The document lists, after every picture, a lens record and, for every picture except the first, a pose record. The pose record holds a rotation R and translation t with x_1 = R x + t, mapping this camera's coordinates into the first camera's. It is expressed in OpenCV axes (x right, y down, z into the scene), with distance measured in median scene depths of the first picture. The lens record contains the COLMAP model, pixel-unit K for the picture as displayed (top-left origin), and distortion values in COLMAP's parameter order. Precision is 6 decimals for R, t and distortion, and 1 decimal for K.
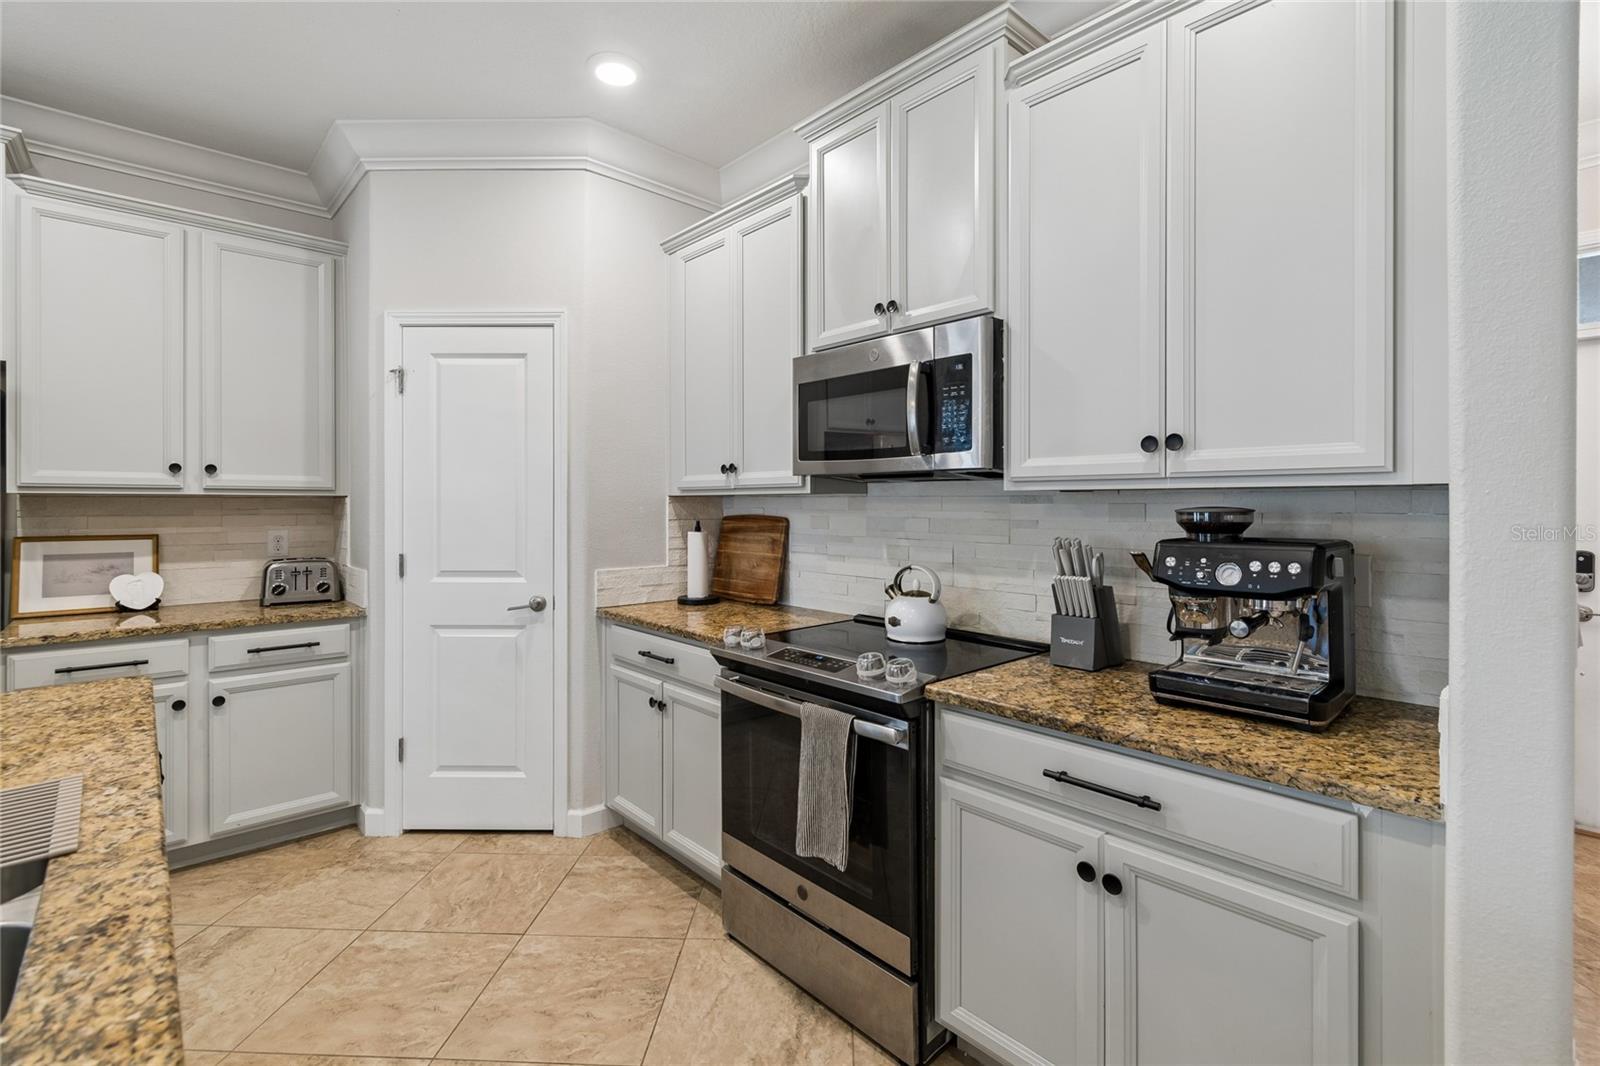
lens RADIAL K [[719.2, 0, 784.3], [0, 719.2, 507.9], [0, 0, 1]] dist [0.006816, -0.001621]
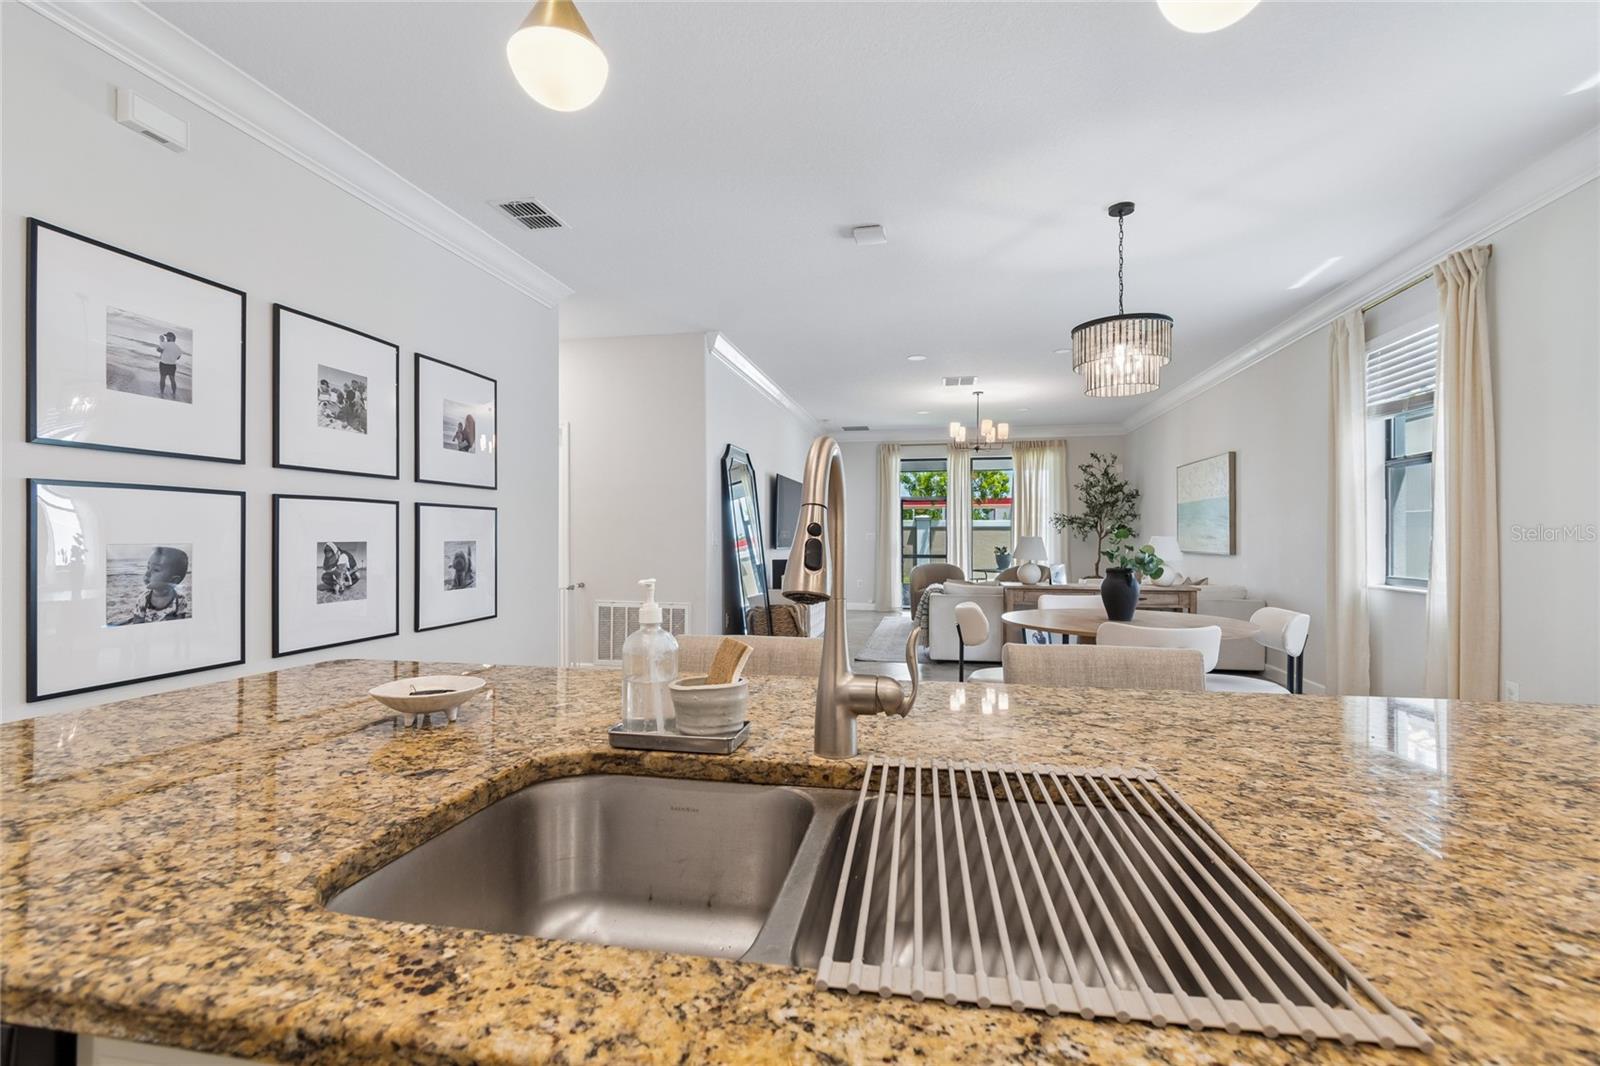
lens RADIAL K [[719.2, 0, 807.5], [0, 719.2, 535.4], [0, 0, 1]] dist [0.006816, -0.001621]
pose [[-0.793099, -0.001595, -0.609090, -0.207141], [-0.001246, 0.999999, -0.000997, 0.050614], [0.609091, -0.000031, -0.793100, 0.428494]]
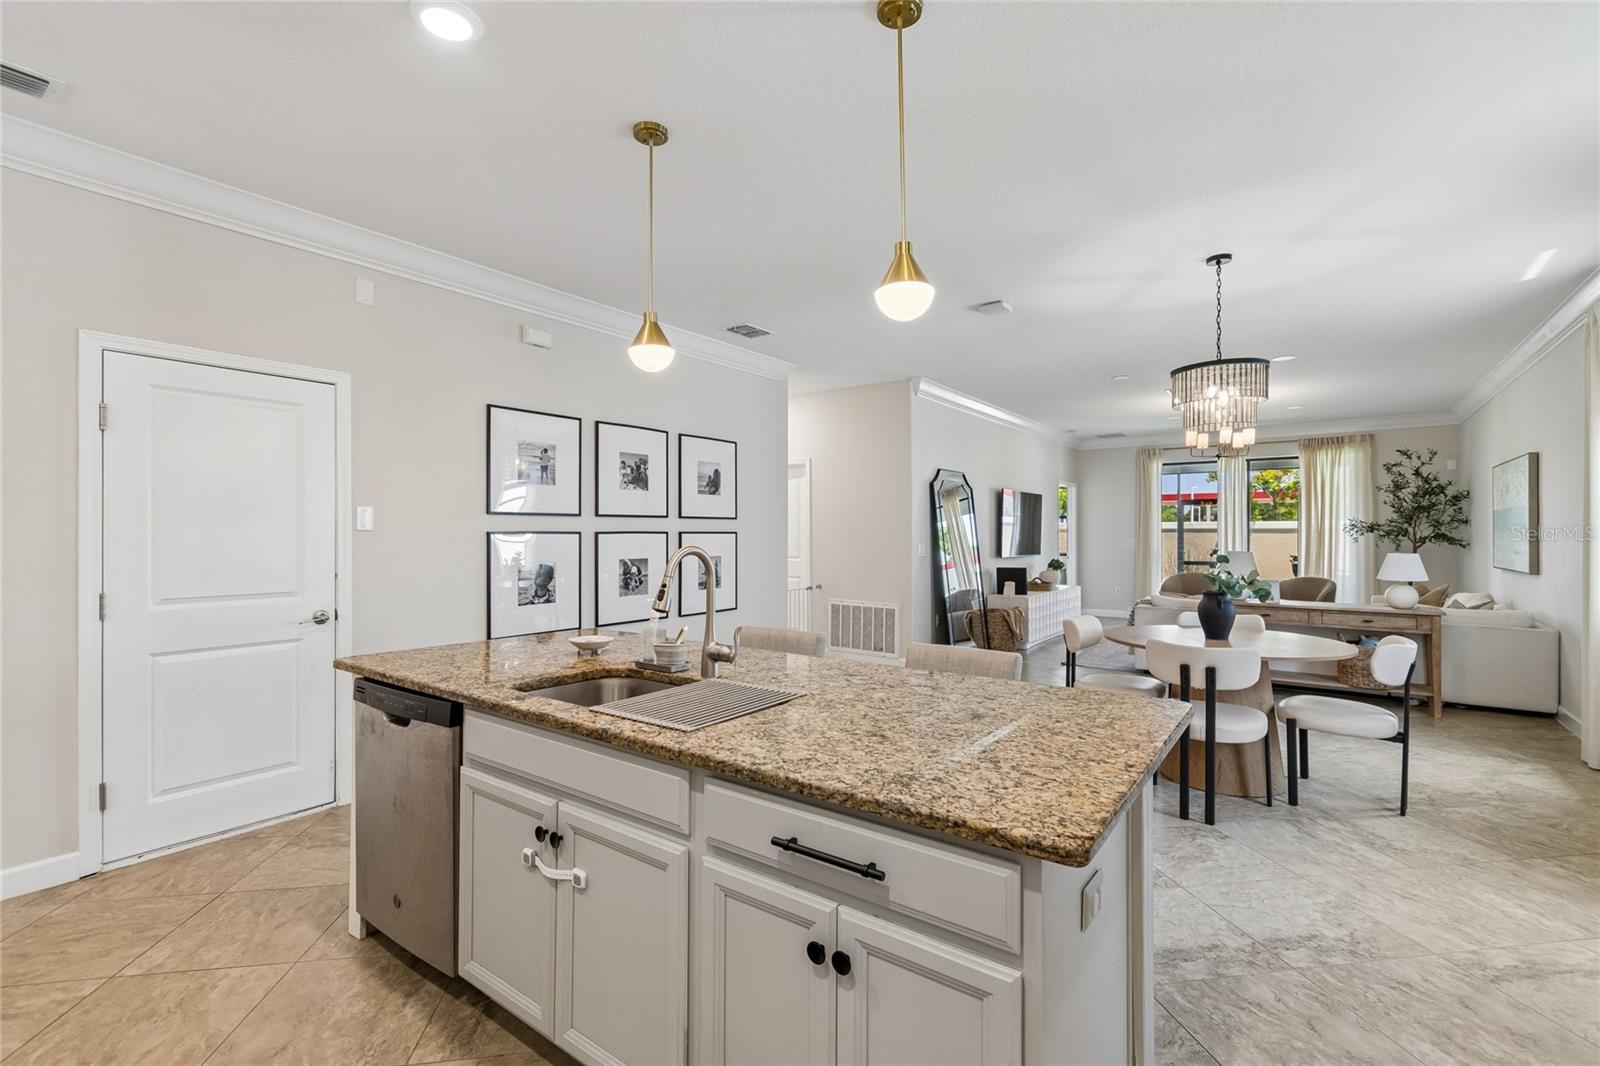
lens RADIAL K [[719.2, 0, 799.8], [0, 719.2, 533.7], [0, 0, 1]] dist [0.006816, -0.001621]
pose [[-0.978982, -0.000470, -0.203944, -0.351712], [-0.000966, 0.999997, 0.002330, -0.005432], [0.203942, 0.002478, -0.978980, 0.942496]]
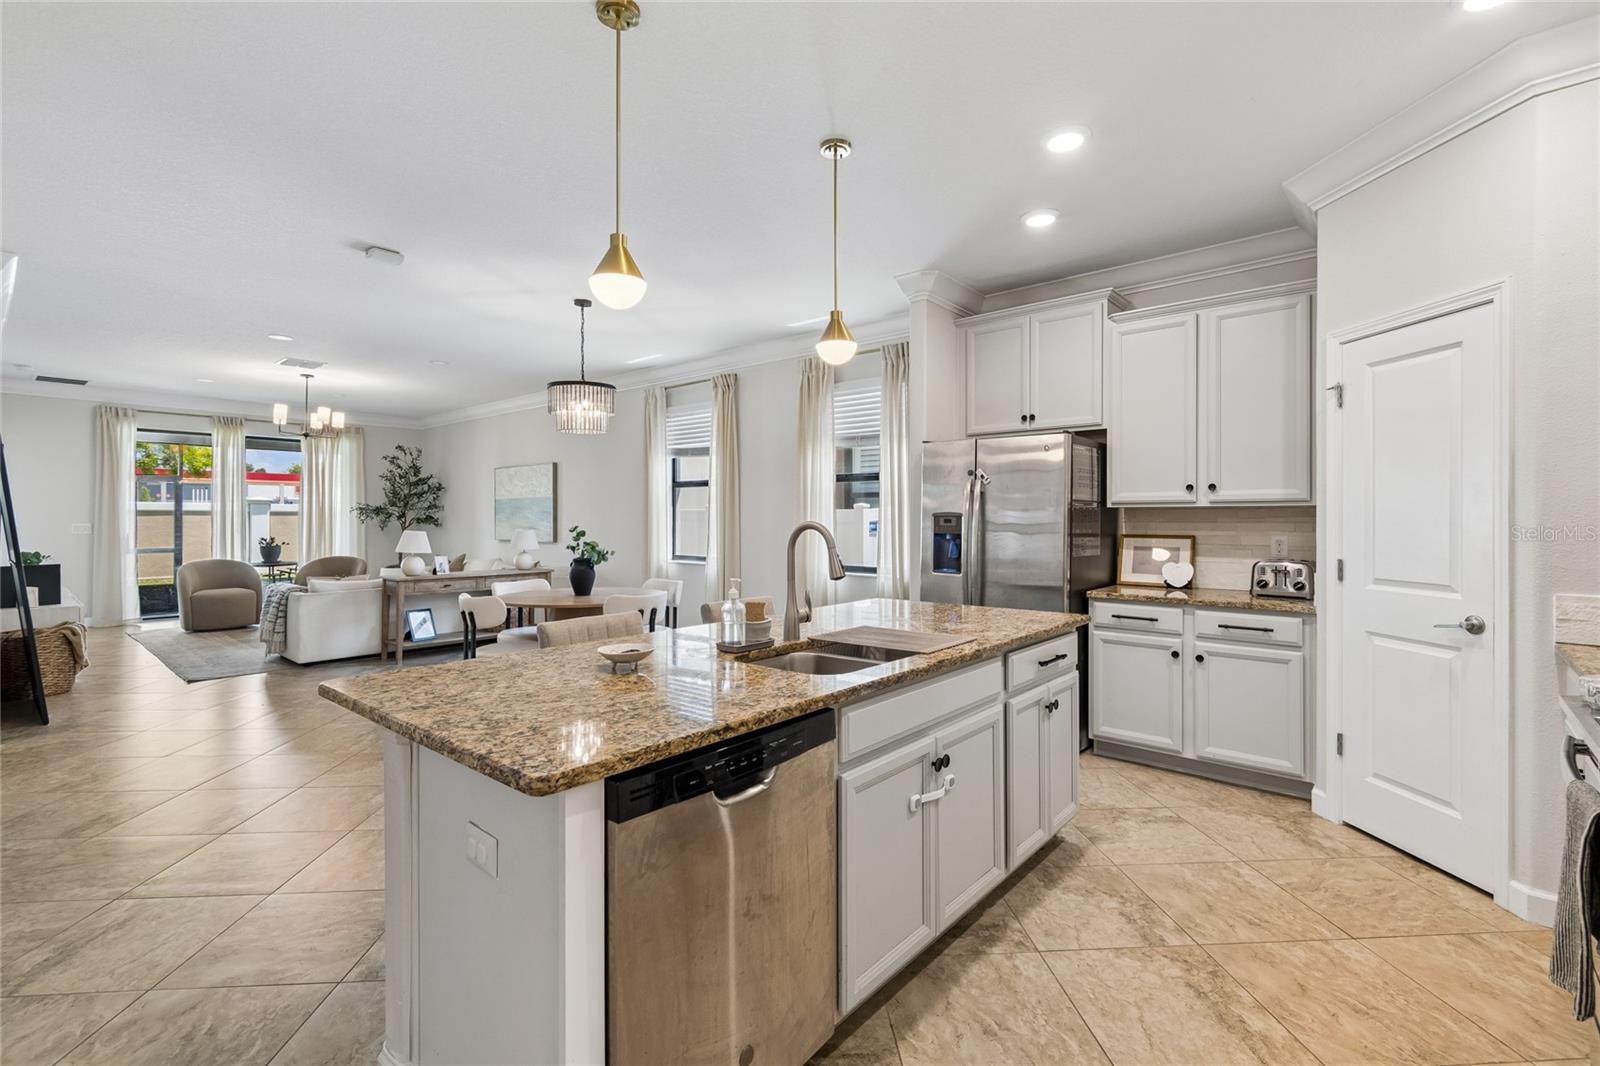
lens RADIAL K [[719.2, 0, 816.6], [0, 719.2, 519.8], [0, 0, 1]] dist [0.006816, -0.001621]
pose [[0.133324, 0.002095, -0.991070, 0.419771], [-0.002790, 0.999995, 0.001739, 0.006139], [0.991069, 0.002533, 0.133330, 0.095770]]
